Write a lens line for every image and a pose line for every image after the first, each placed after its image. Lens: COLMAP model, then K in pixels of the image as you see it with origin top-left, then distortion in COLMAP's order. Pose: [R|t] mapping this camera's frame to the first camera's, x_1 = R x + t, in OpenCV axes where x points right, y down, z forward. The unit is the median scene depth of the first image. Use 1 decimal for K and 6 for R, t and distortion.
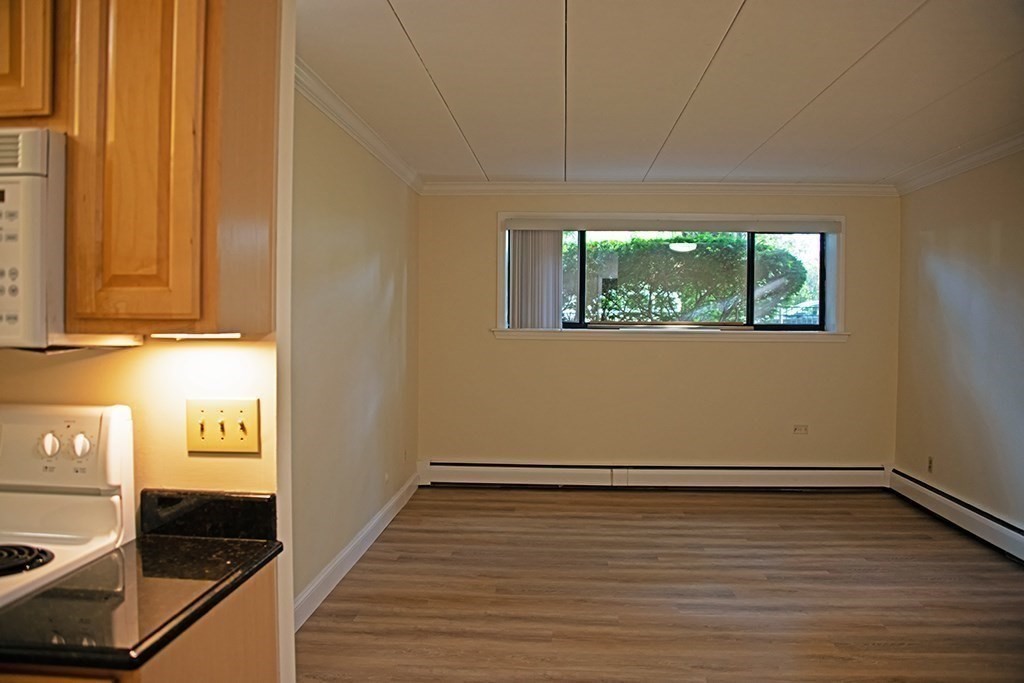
lens RADIAL K [[844.8, 0, 512.0], [0, 844.8, 341.5], [0, 0, 1]] dist [-0.120435, 0.065697]
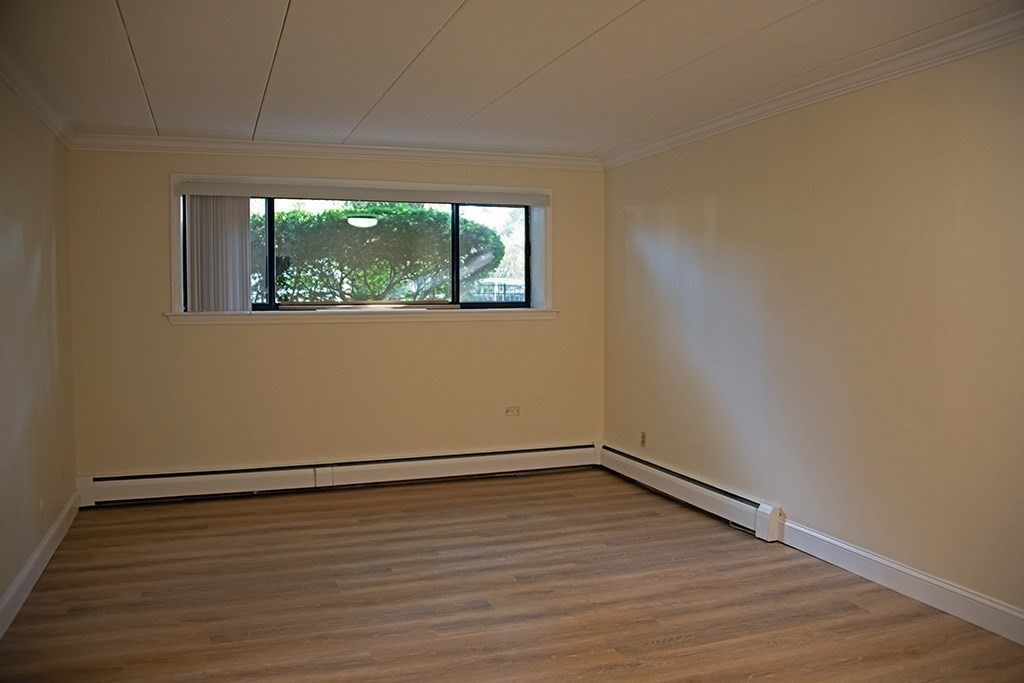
lens RADIAL K [[844.8, 0, 512.0], [0, 844.8, 341.5], [0, 0, 1]] dist [-0.120435, 0.065697]
pose [[0.915191, -0.032427, 0.401715, -0.052611], [0.023023, 0.999337, 0.028218, -0.002674], [-0.402363, -0.016576, 0.915330, 0.141651]]
